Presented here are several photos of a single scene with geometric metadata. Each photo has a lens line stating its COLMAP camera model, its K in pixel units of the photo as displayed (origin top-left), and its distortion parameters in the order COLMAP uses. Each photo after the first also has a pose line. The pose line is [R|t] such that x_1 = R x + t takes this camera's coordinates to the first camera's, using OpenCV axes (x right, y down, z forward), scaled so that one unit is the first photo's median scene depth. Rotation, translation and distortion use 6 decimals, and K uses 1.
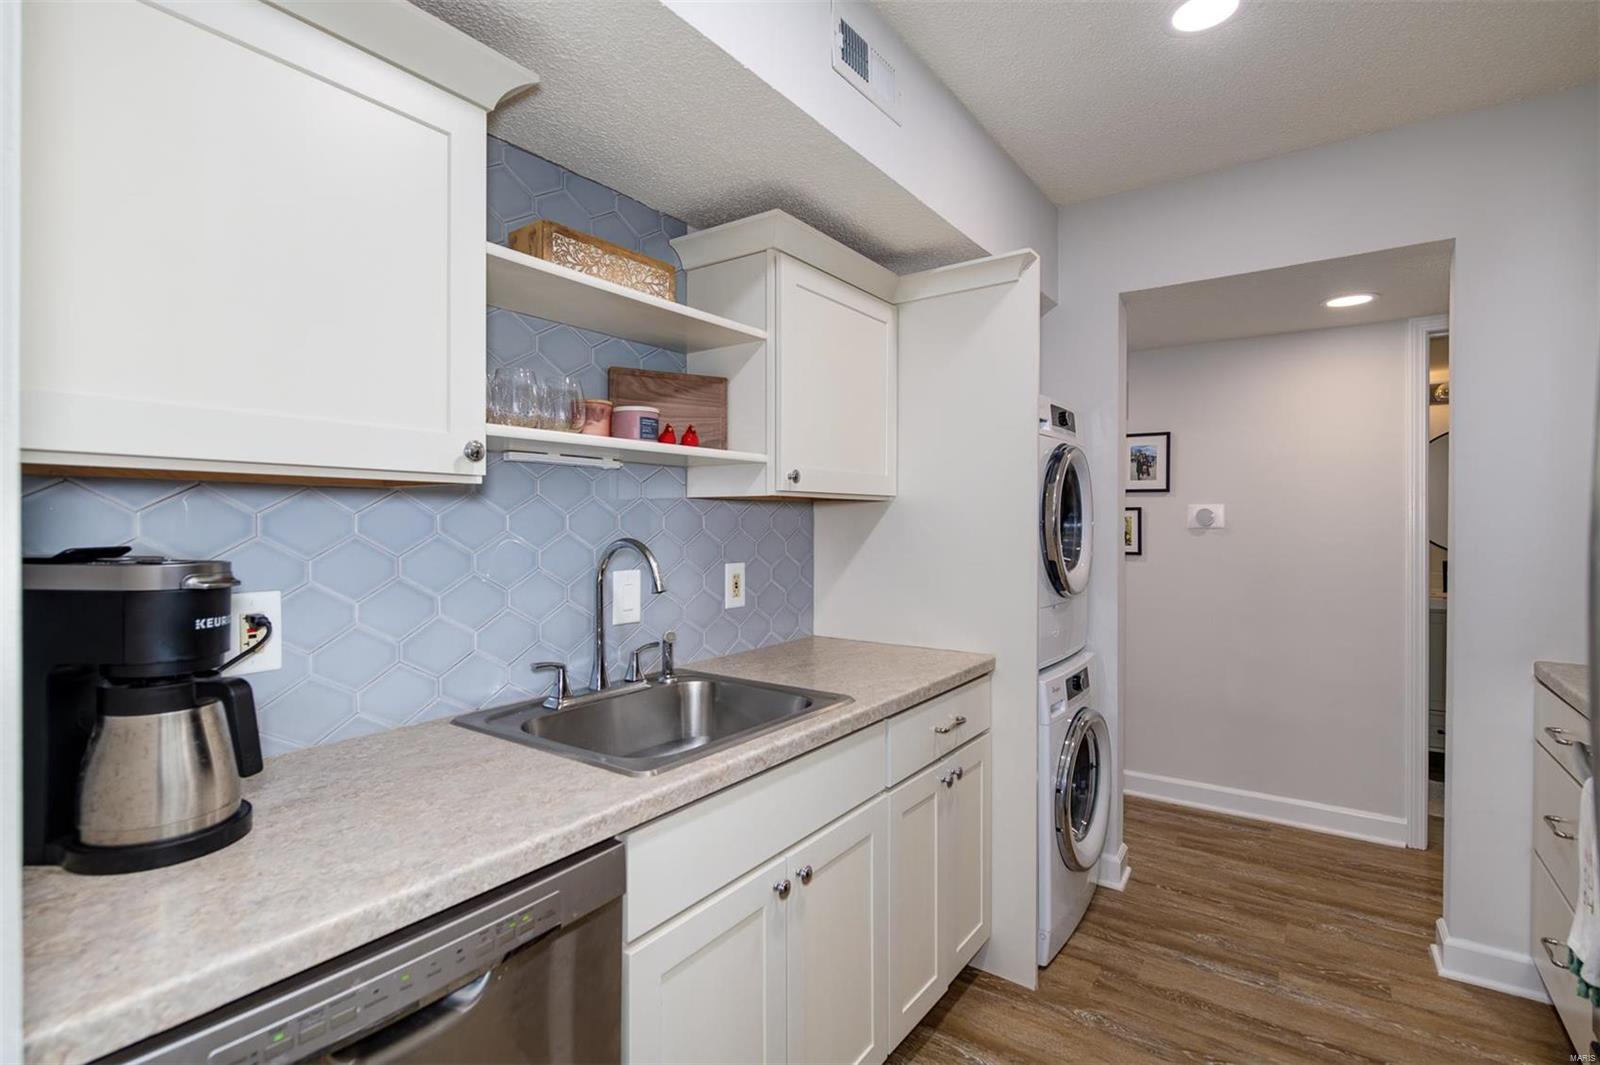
lens RADIAL K [[779.6, 0, 780.3], [0, 779.6, 529.0], [0, 0, 1]] dist [0.003557, -0.002080]
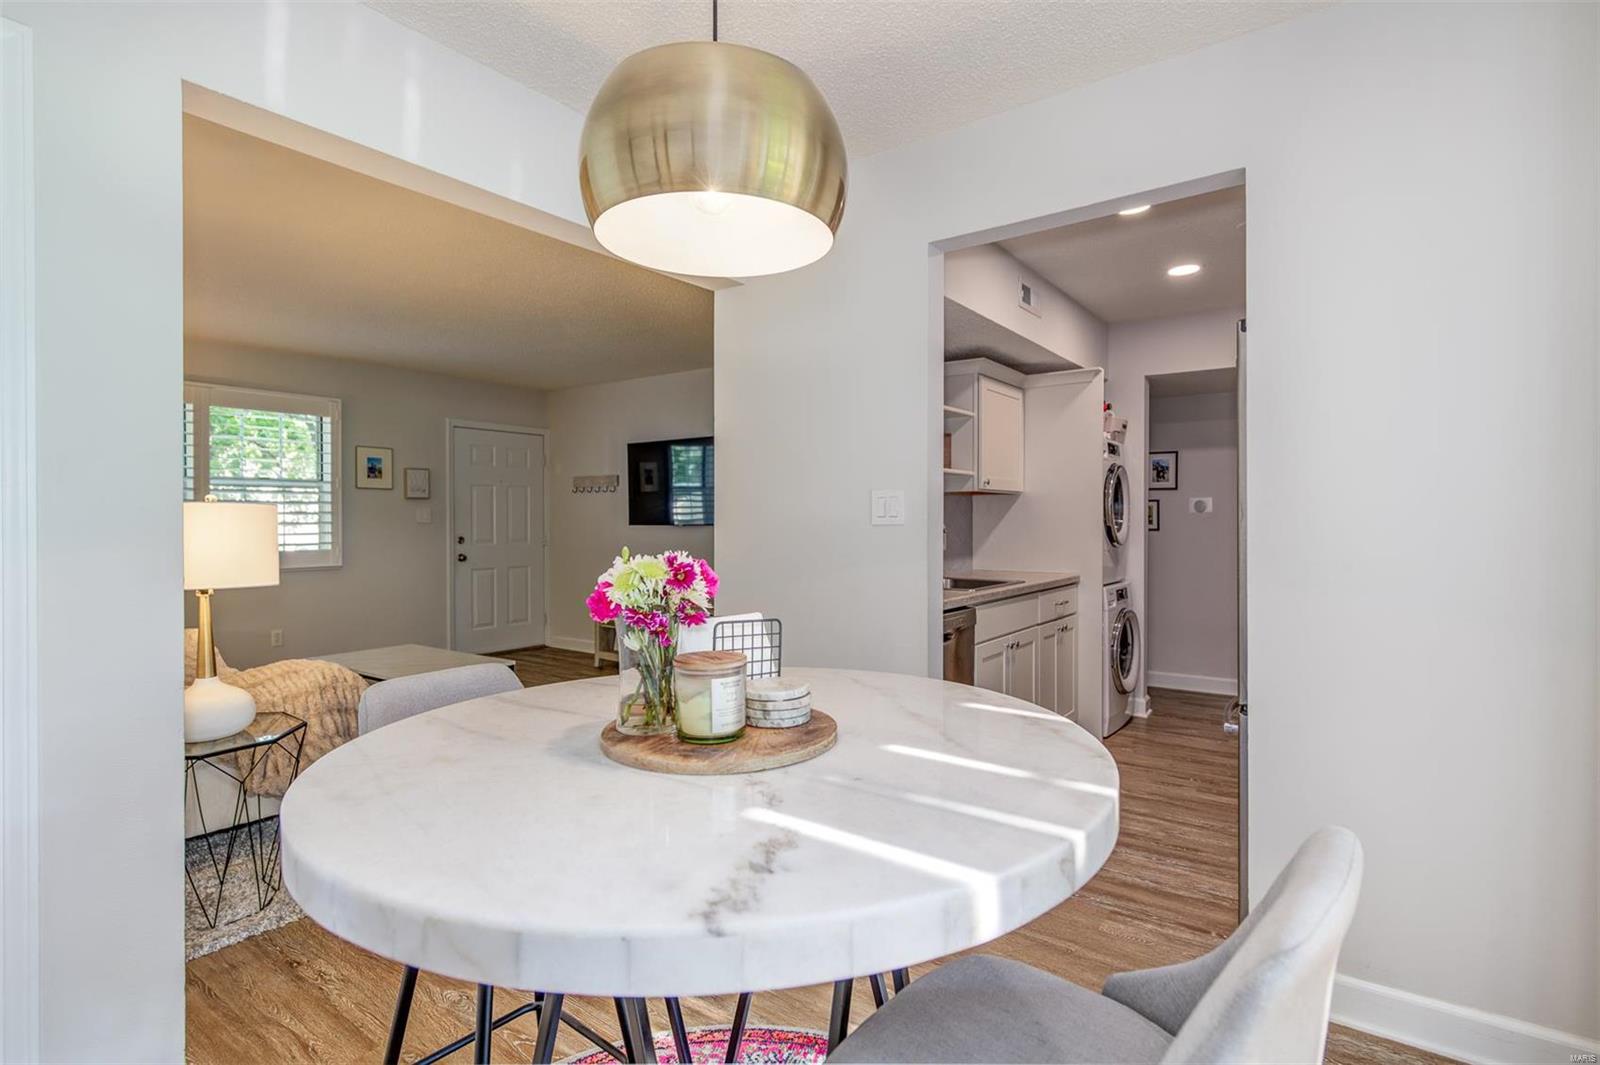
lens RADIAL K [[779.6, 0, 780.3], [0, 779.6, 529.0], [0, 0, 1]] dist [0.003557, -0.002080]
pose [[0.999626, -0.001098, -0.027320, -0.379117], [0.001136, 0.999998, 0.001385, 0.042534], [0.027319, -0.001415, 0.999626, -0.872835]]
